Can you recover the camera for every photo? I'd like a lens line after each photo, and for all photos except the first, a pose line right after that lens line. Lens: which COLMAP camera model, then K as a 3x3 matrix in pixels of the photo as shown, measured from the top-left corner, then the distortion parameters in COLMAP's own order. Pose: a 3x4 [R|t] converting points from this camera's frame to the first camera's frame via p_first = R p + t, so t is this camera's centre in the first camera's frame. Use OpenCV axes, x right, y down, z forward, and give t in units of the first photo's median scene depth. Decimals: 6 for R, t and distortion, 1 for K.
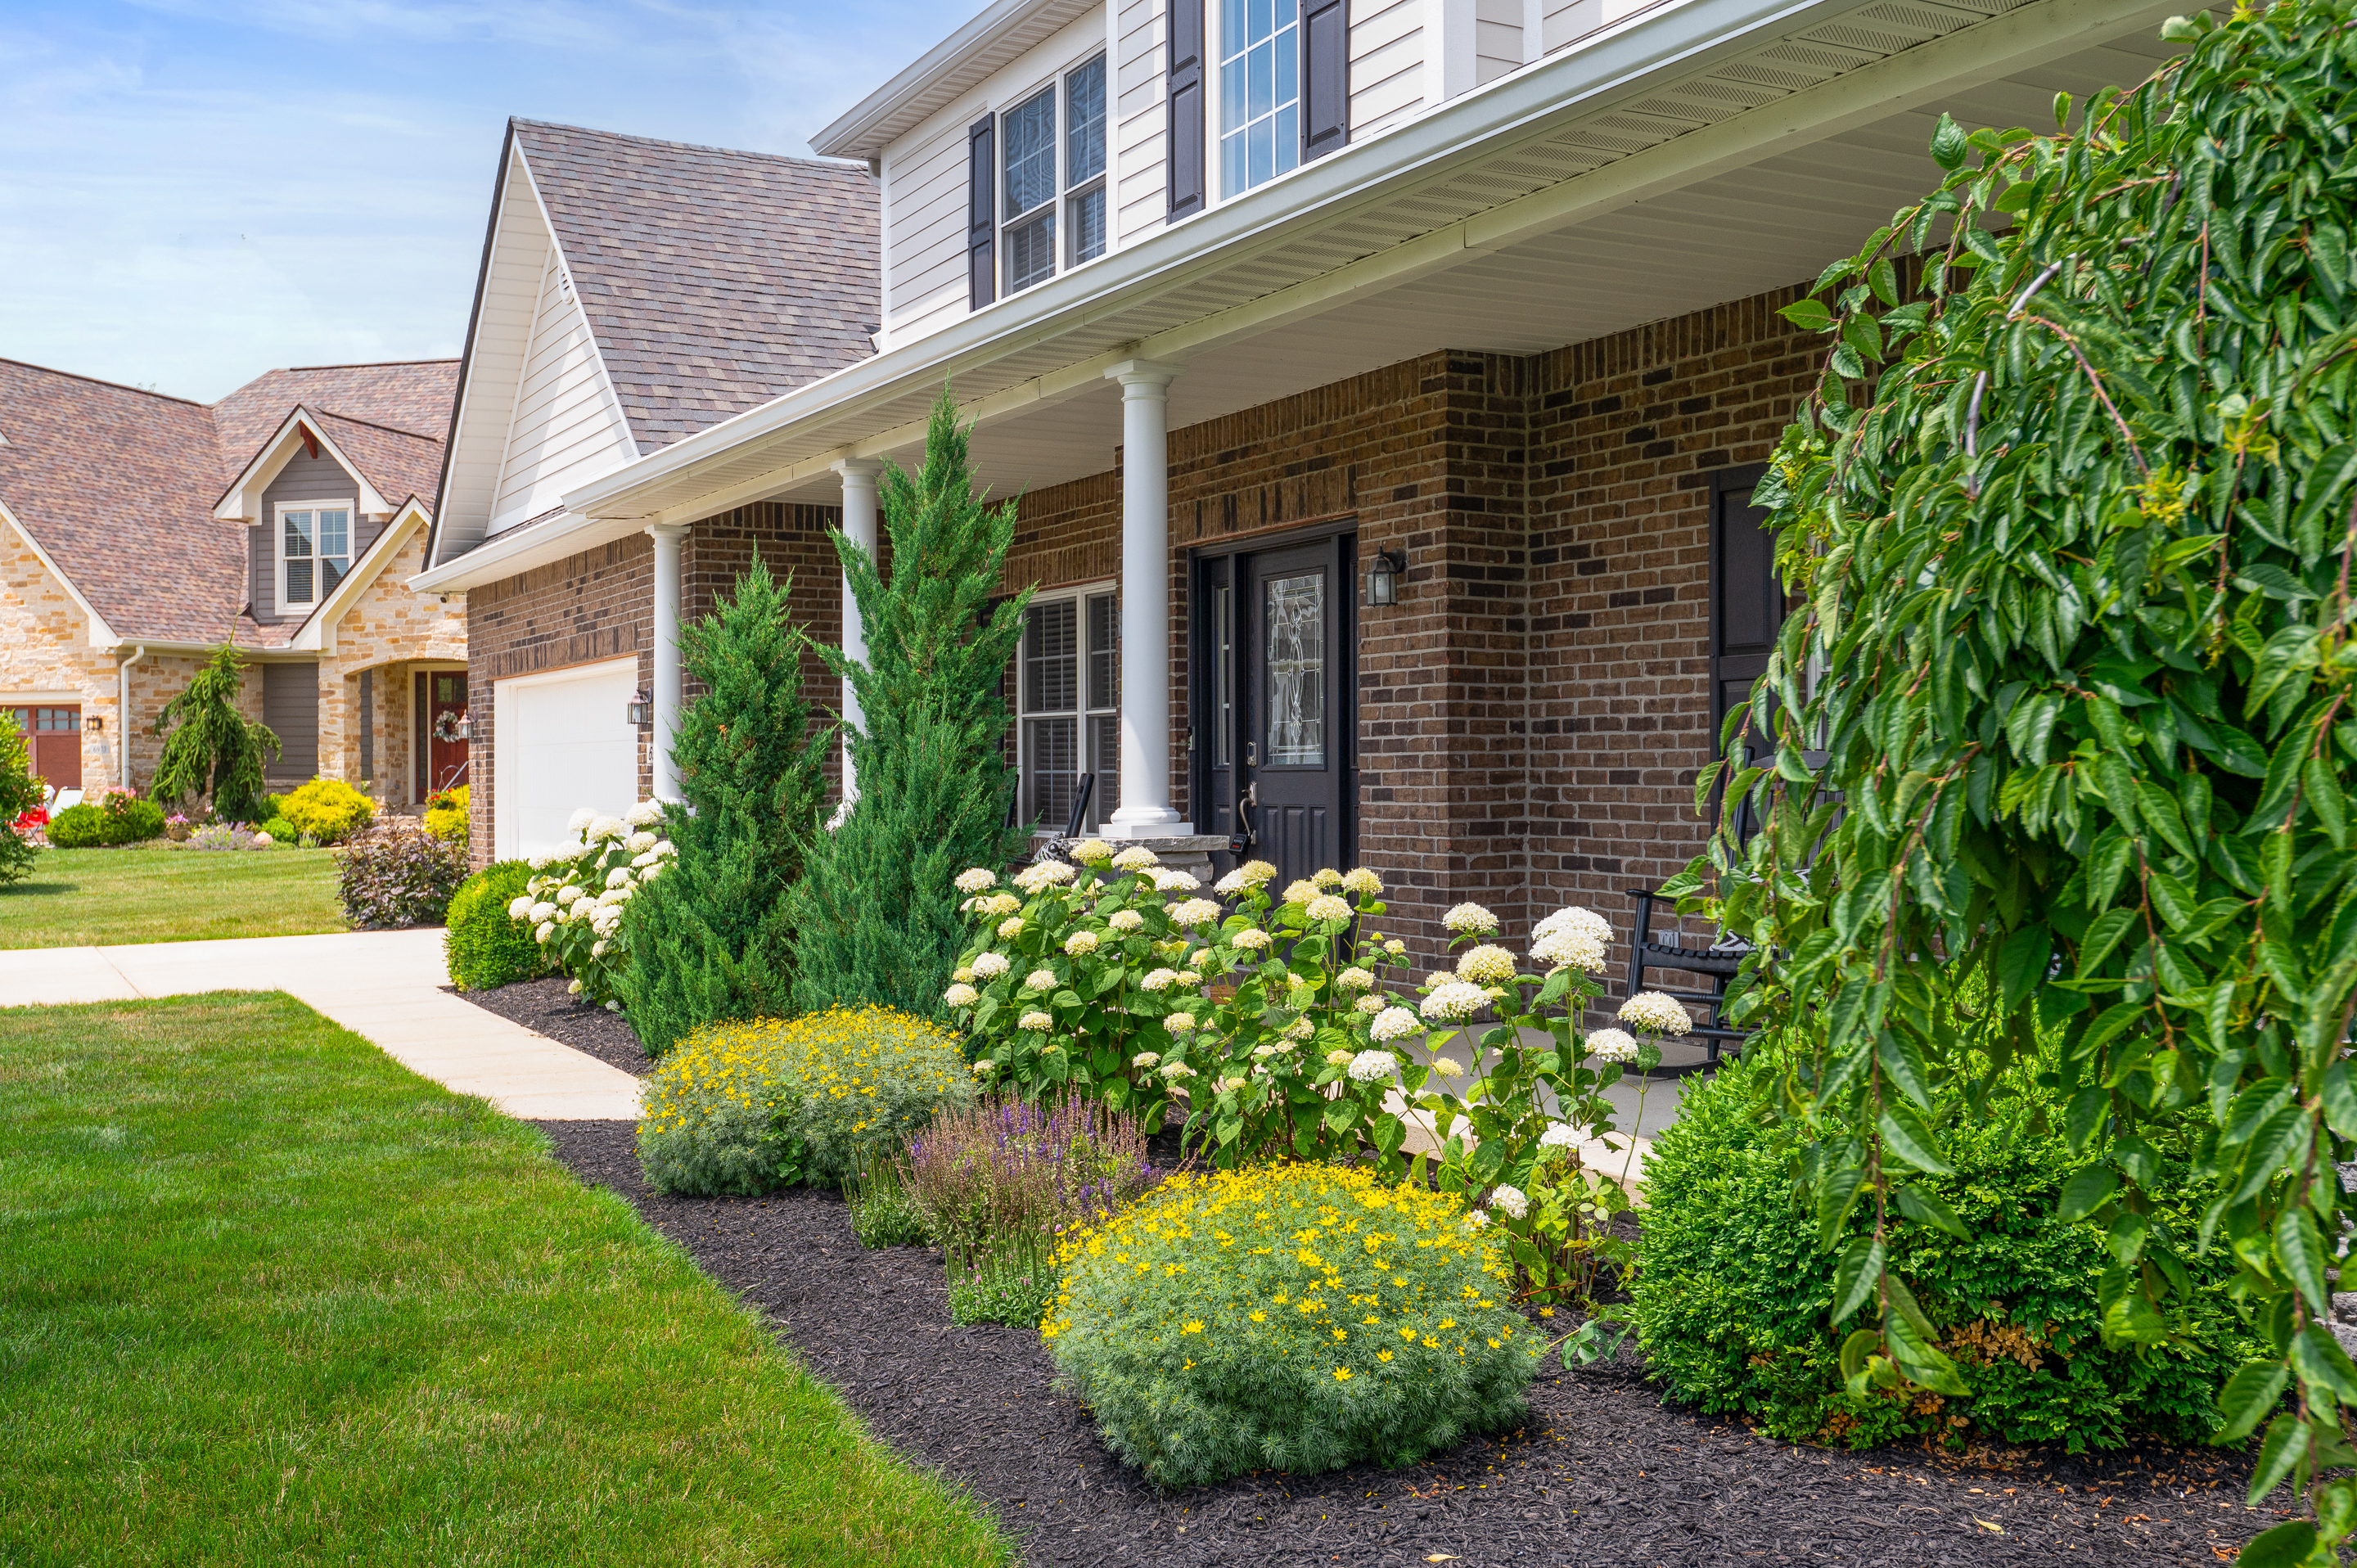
lens RADIAL K [[2330.1, 0, 1177.0], [0, 2330.1, 794.3], [0, 0, 1]] dist [-0.017578, 0.000000]
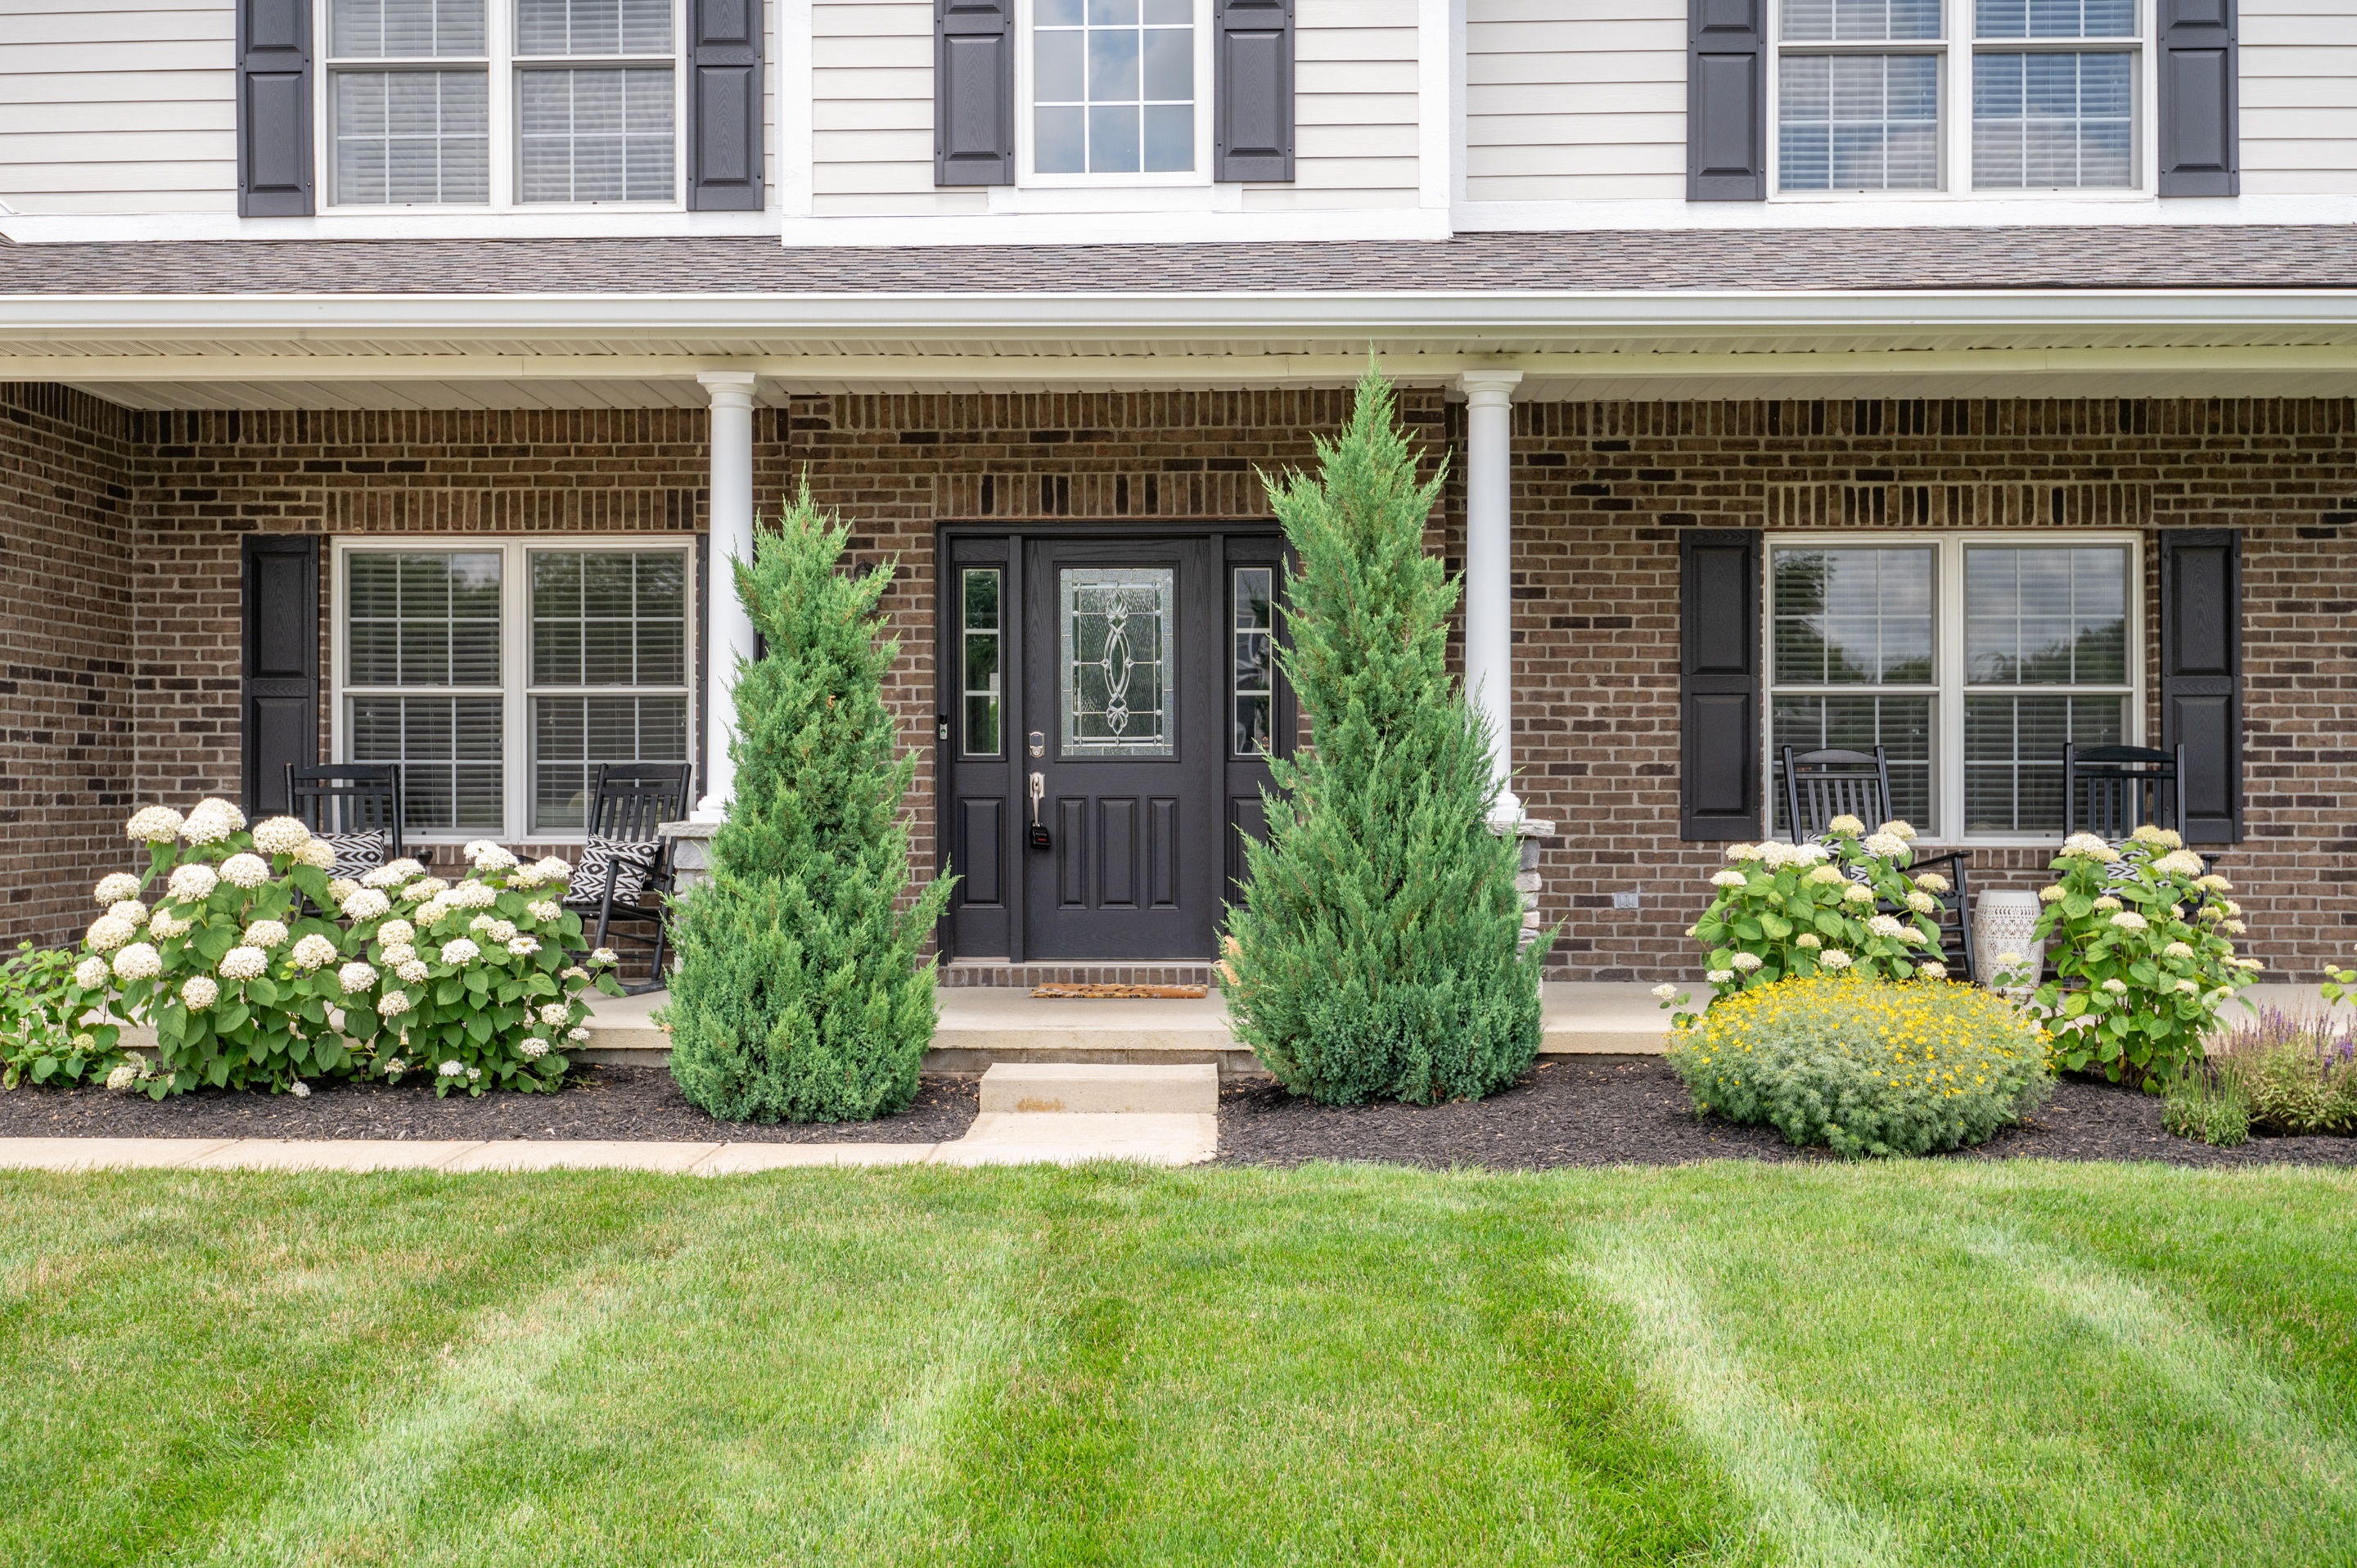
lens RADIAL K [[2330.1, 0, 1169.0], [0, 2330.1, 771.3], [0, 0, 1]] dist [-0.017578, 0.000000]
pose [[0.473277, 0.004747, 0.880901, -0.929617], [0.006011, 0.999945, -0.008618, 0.002776], [-0.880893, 0.009373, 0.473223, 0.582322]]
